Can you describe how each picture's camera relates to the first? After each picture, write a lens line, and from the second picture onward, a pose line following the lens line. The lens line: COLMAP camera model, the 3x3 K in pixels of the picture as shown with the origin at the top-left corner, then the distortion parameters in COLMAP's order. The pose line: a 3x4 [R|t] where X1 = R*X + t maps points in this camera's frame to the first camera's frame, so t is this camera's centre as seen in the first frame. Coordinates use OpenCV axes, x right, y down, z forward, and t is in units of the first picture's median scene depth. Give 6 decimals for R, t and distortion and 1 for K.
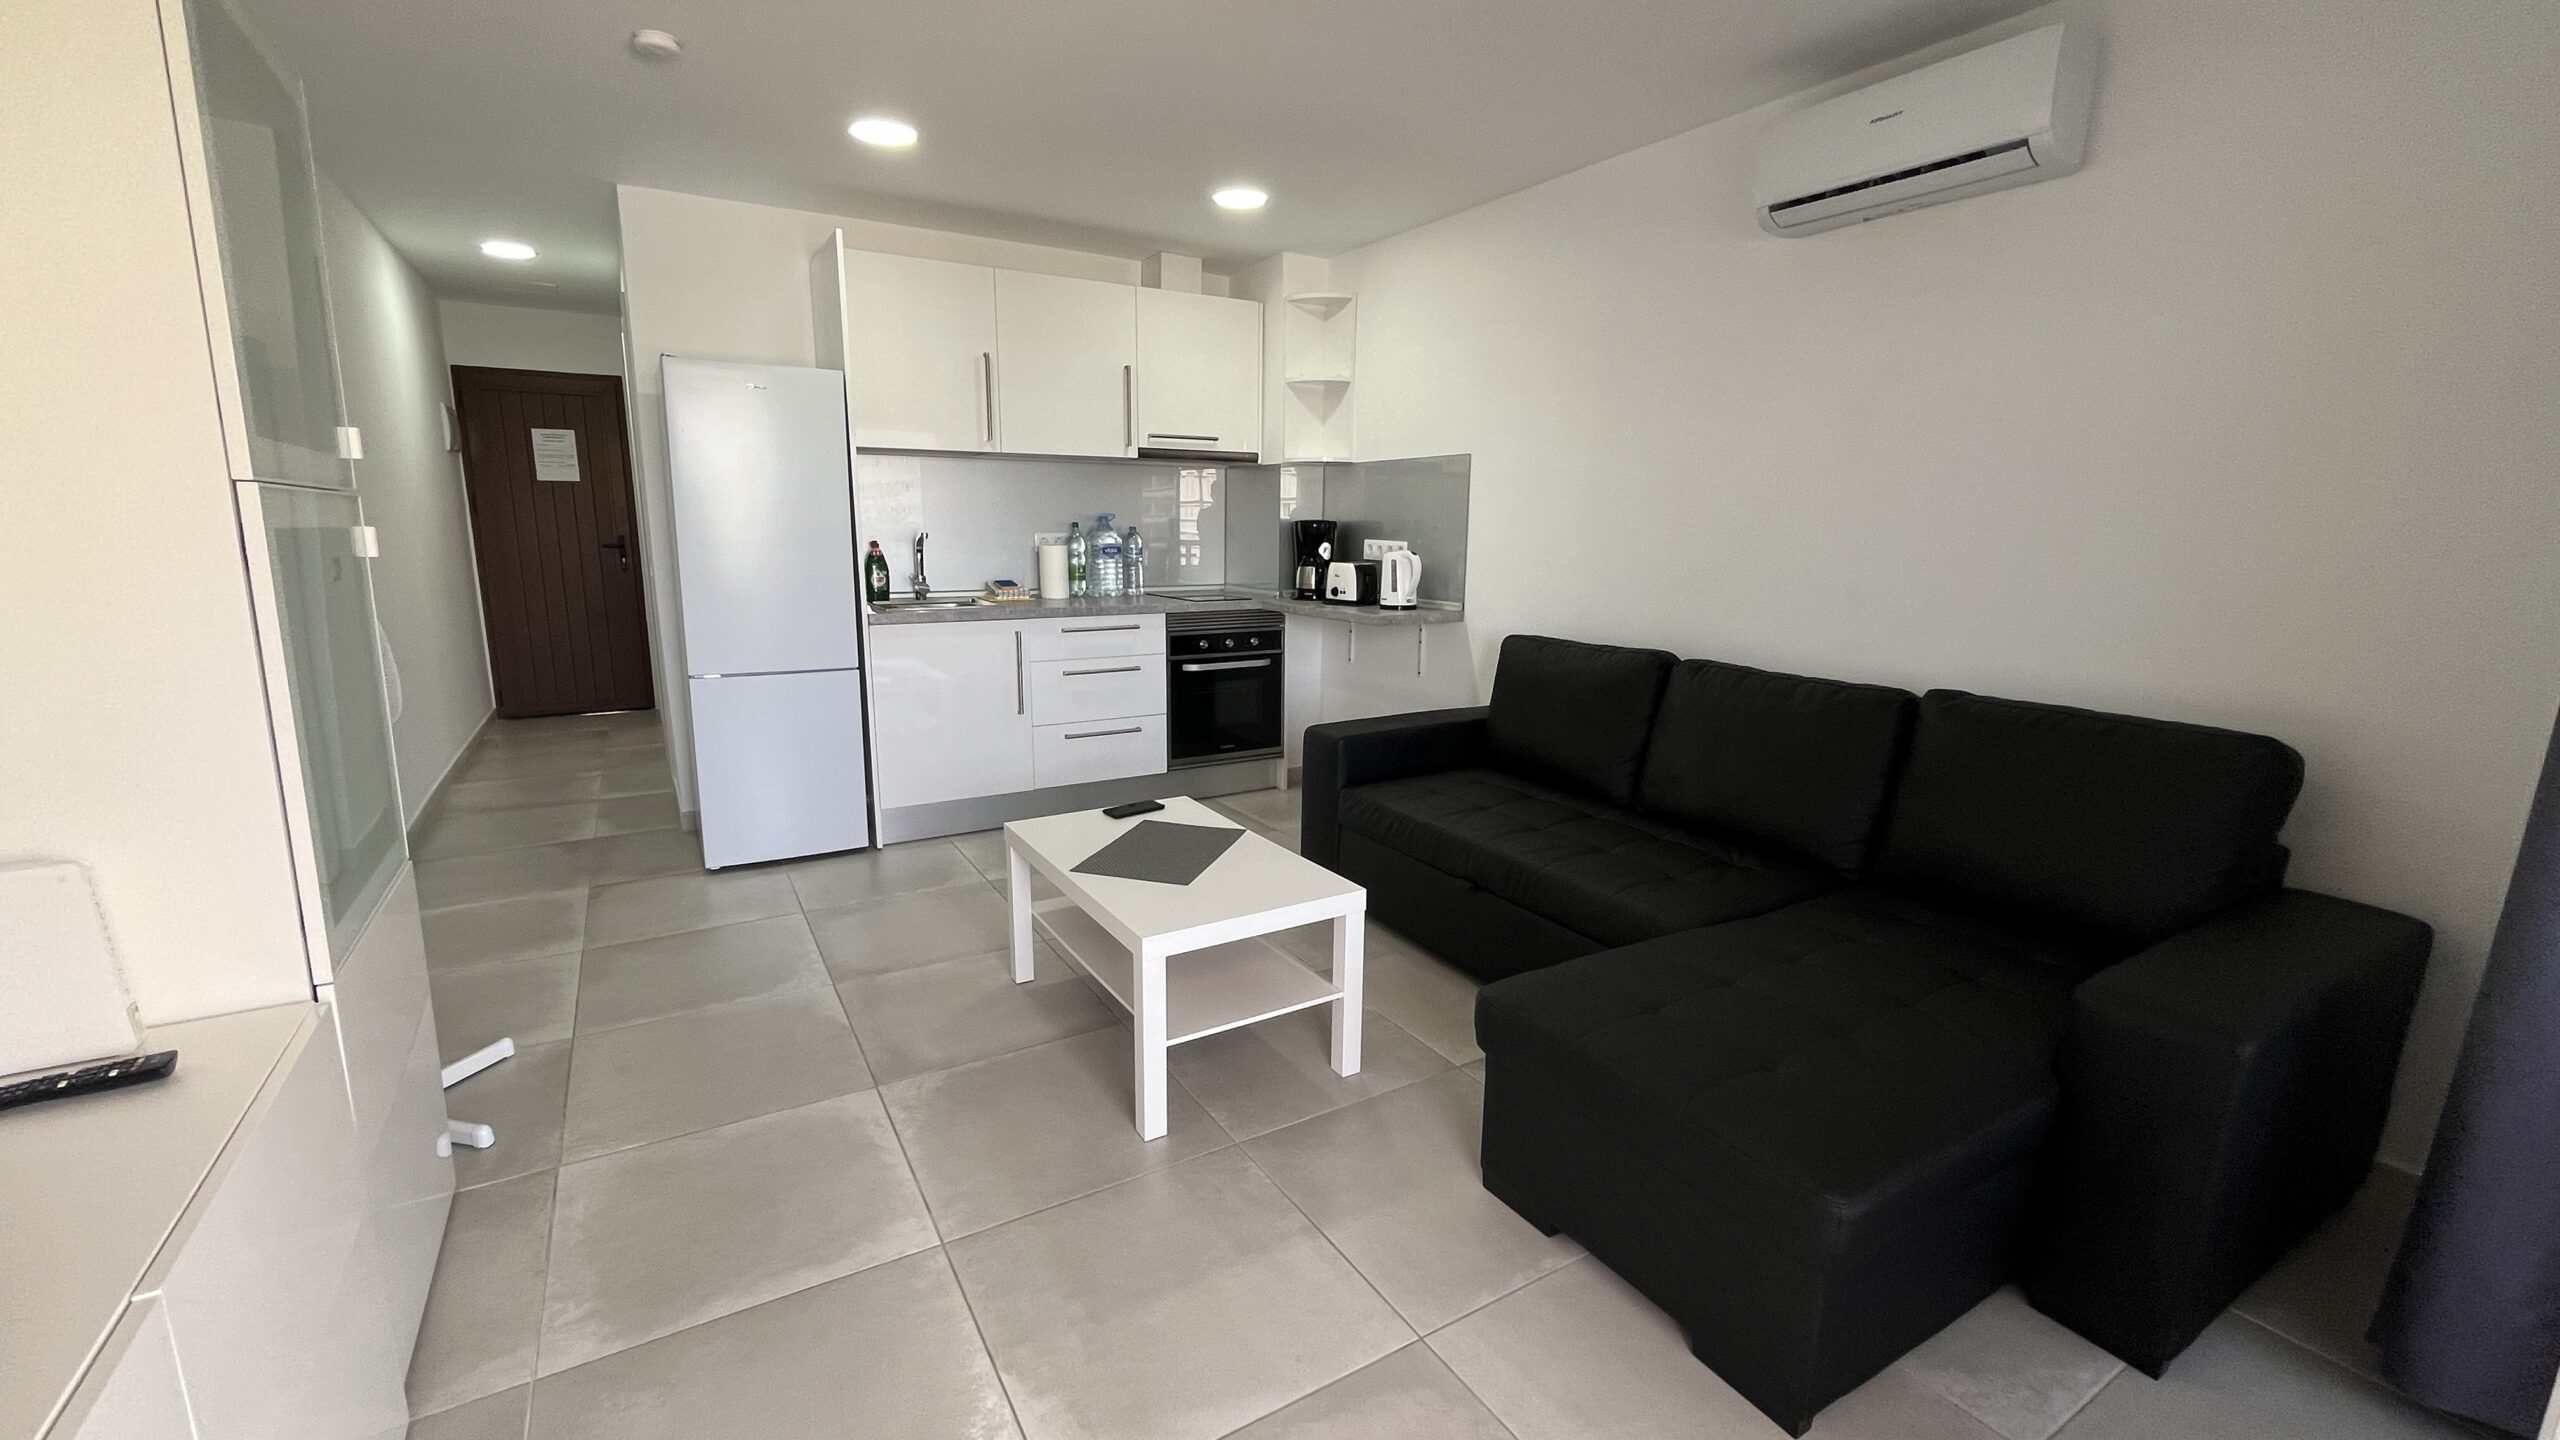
lens RADIAL K [[1041.1, 0, 1268.1], [0, 1041.1, 719.6], [0, 0, 1]] dist [0.000140, -0.000080]
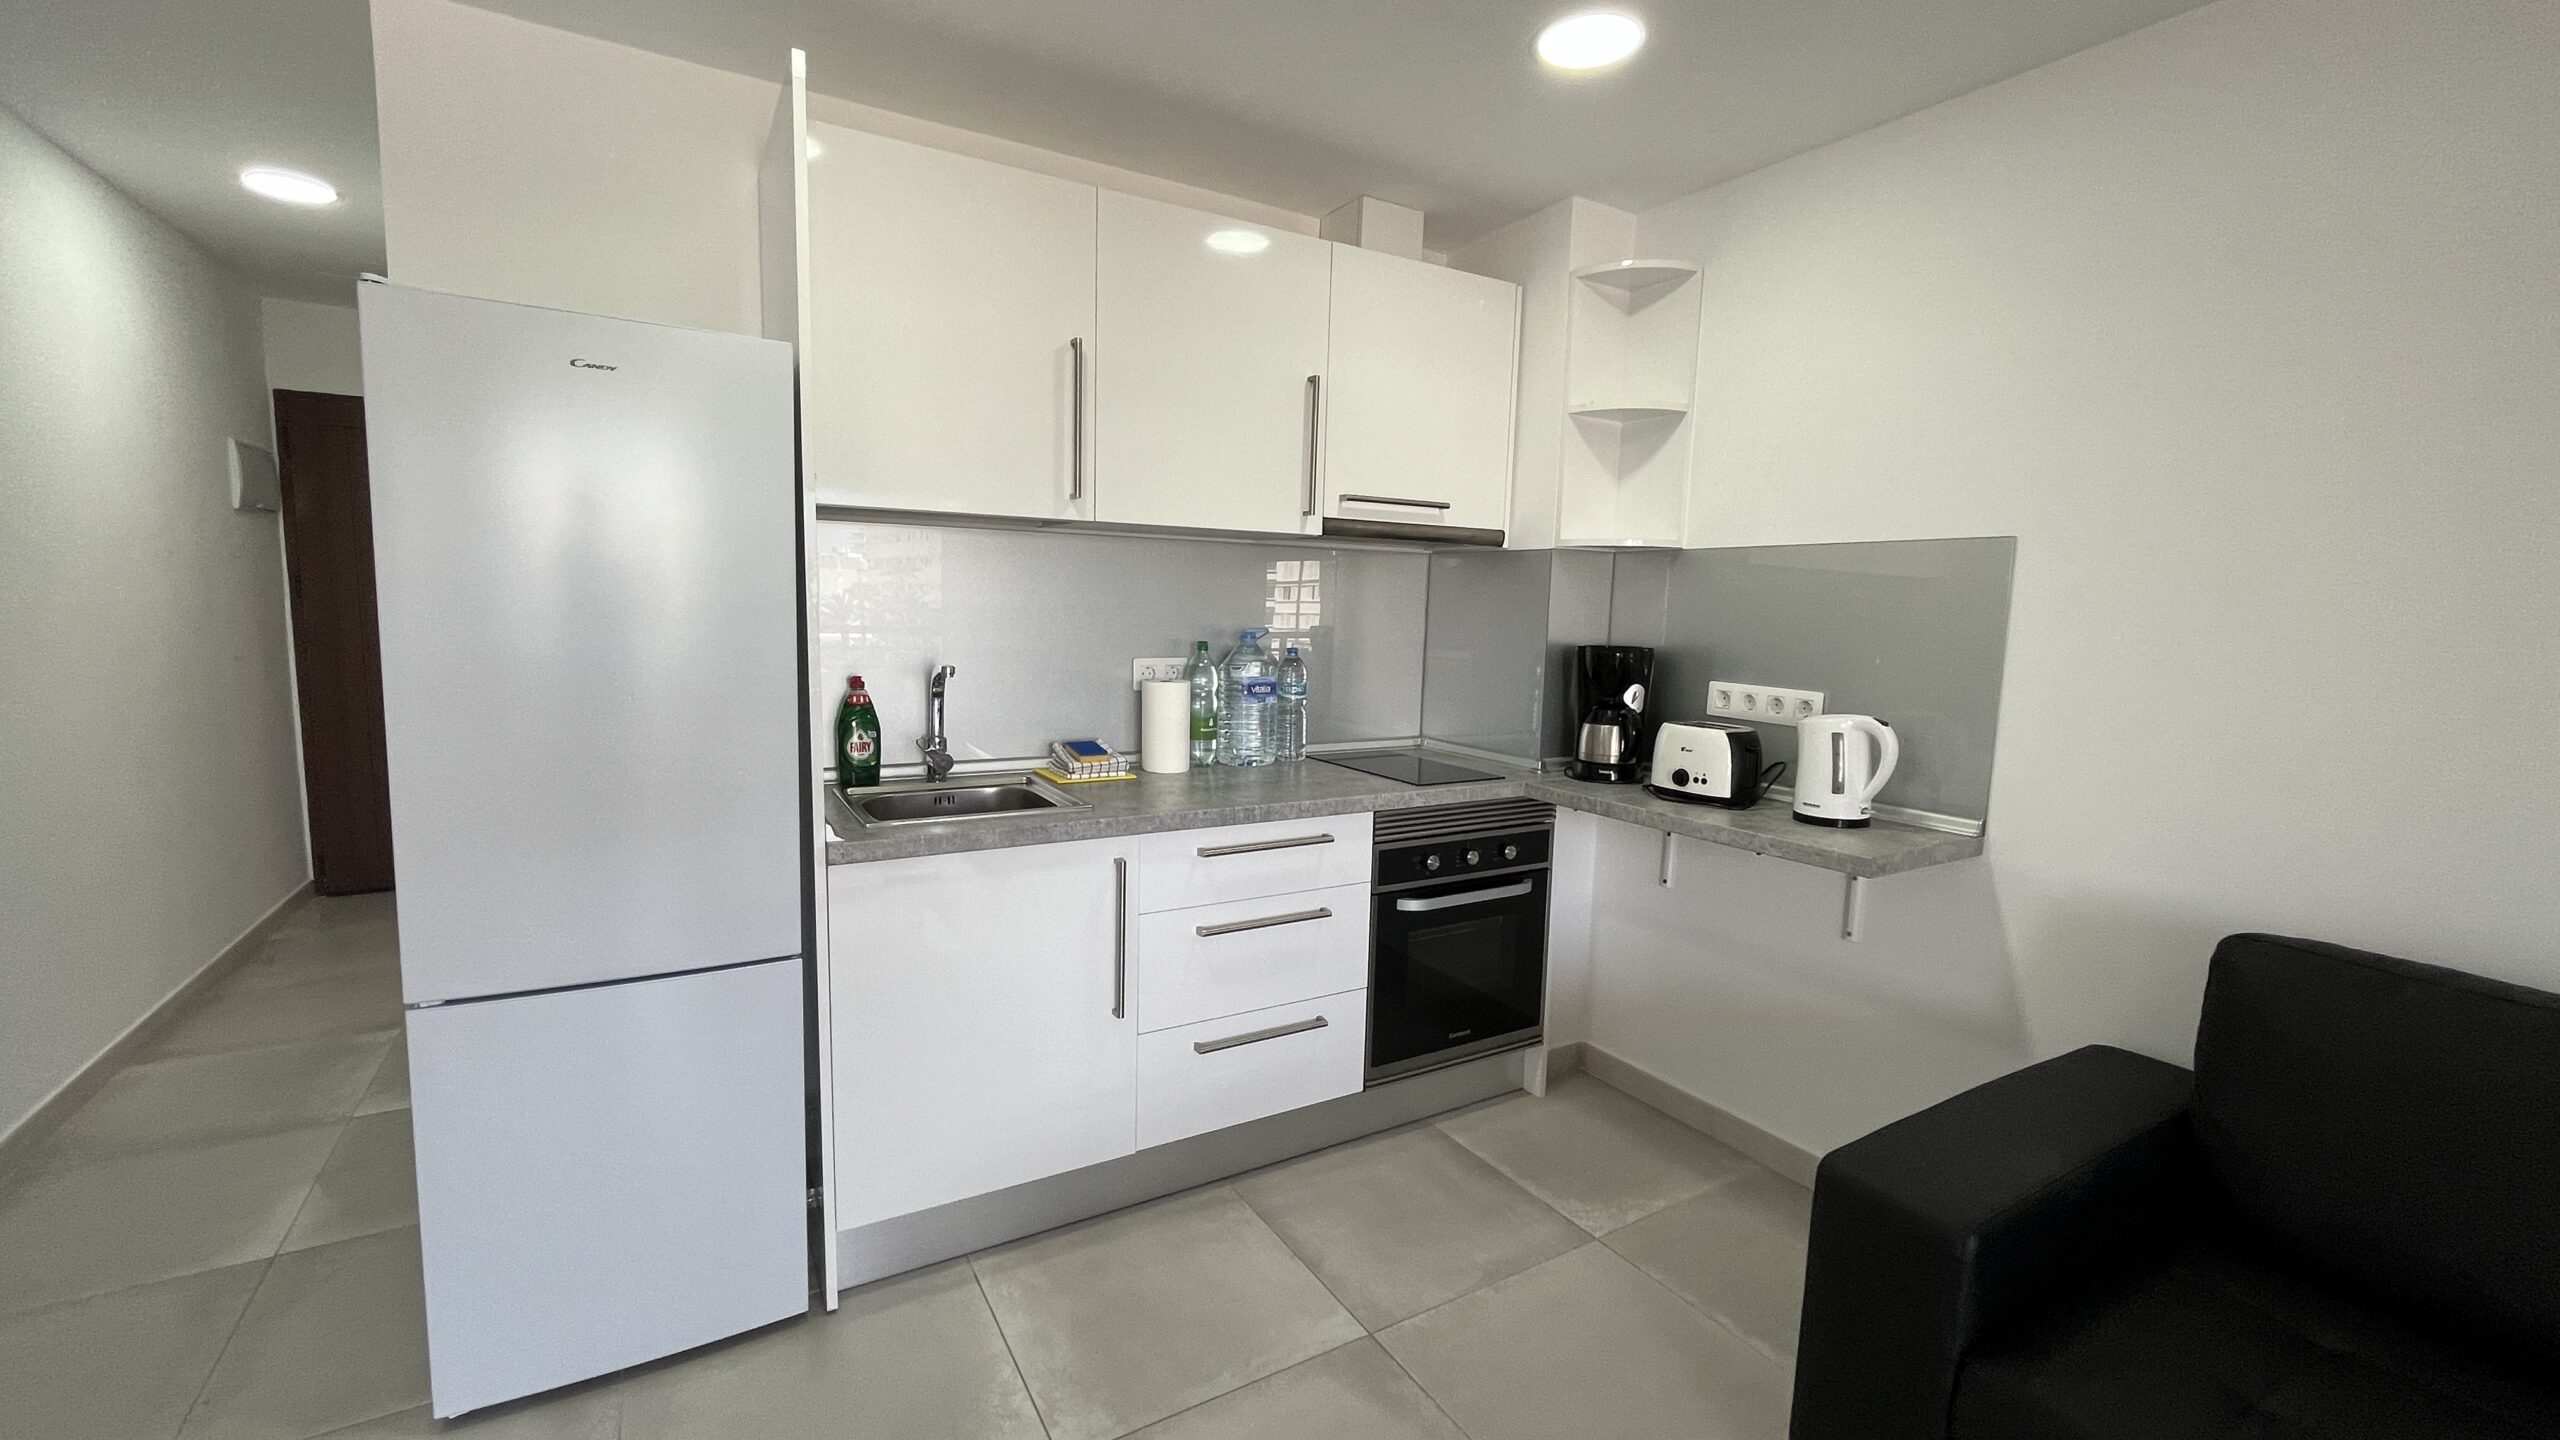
lens RADIAL K [[1041.1, 0, 1265.0], [0, 1041.1, 712.7], [0, 0, 1]] dist [0.000140, -0.000080]
pose [[0.999774, 0.016554, -0.013335, -0.148480], [-0.017570, 0.996635, -0.080065, -0.107983], [0.011965, 0.080282, 0.996700, 0.437907]]
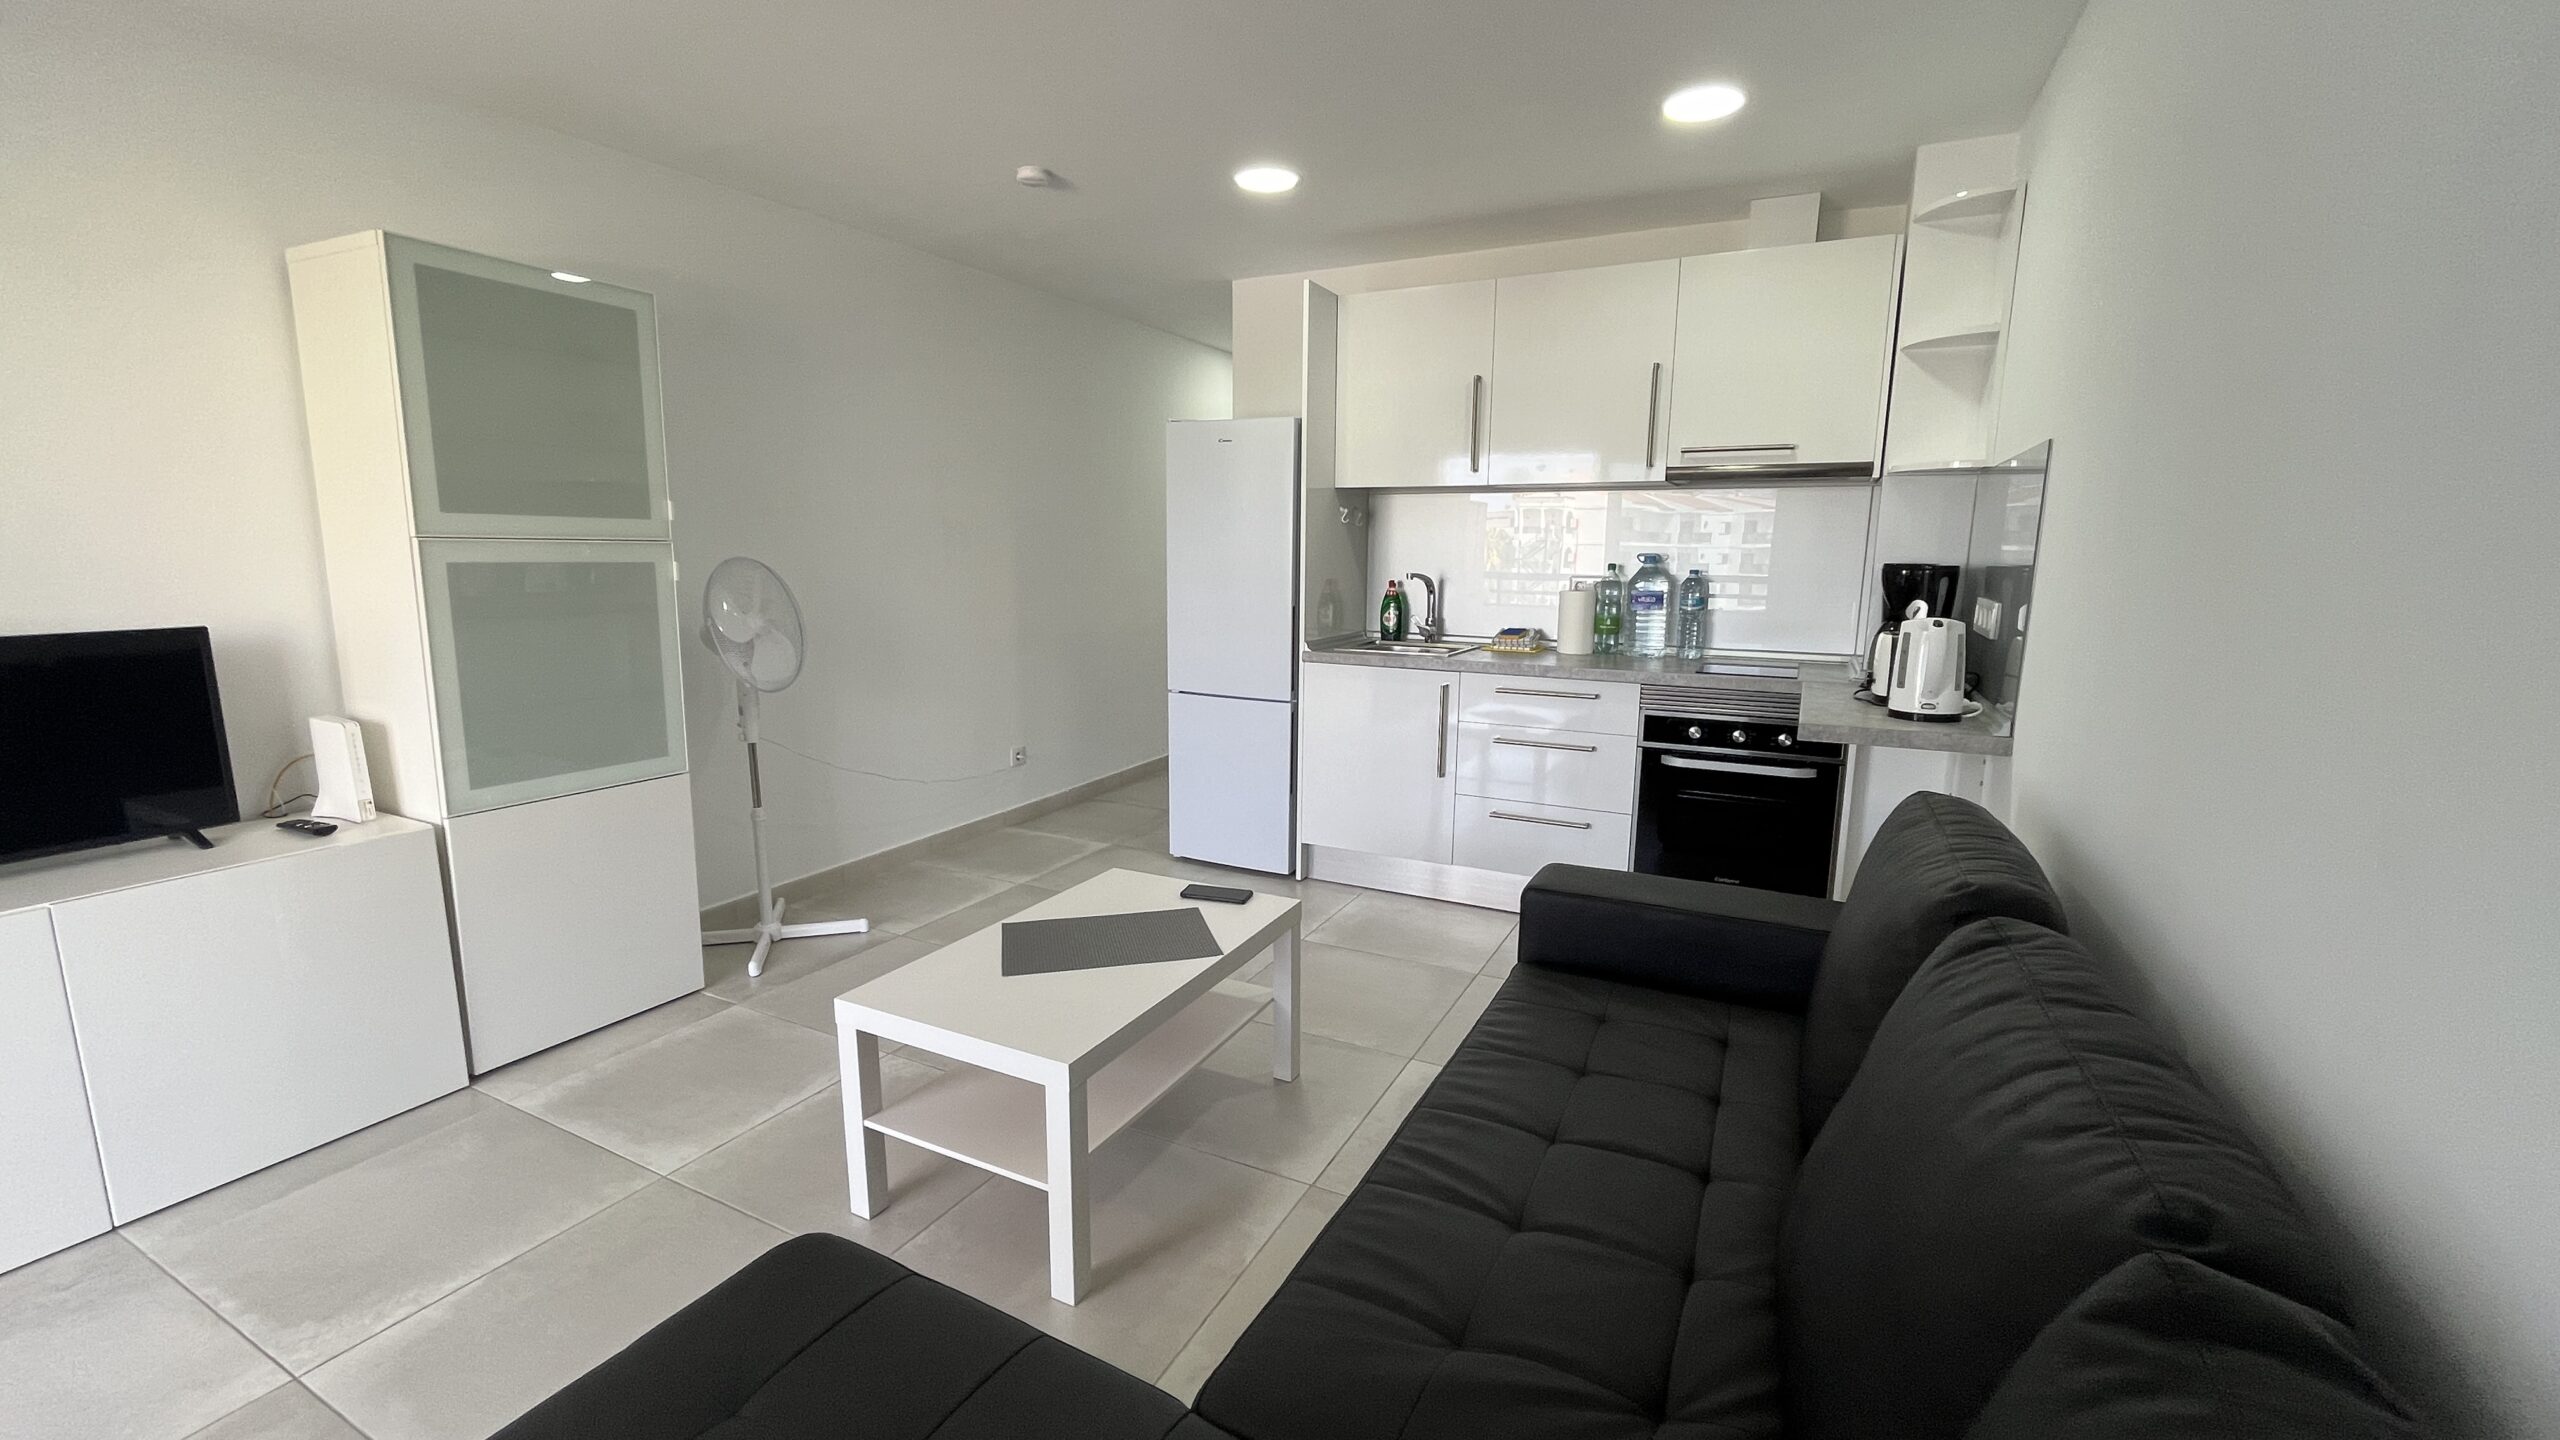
lens RADIAL K [[1041.1, 0, 1266.0], [0, 1041.1, 719.1], [0, 0, 1]] dist [0.000140, -0.000080]
pose [[0.521231, 0.136279, -0.842465, 0.395961], [-0.164835, 0.984655, 0.057297, -0.074812], [0.837346, 0.109003, 0.535696, 0.366534]]
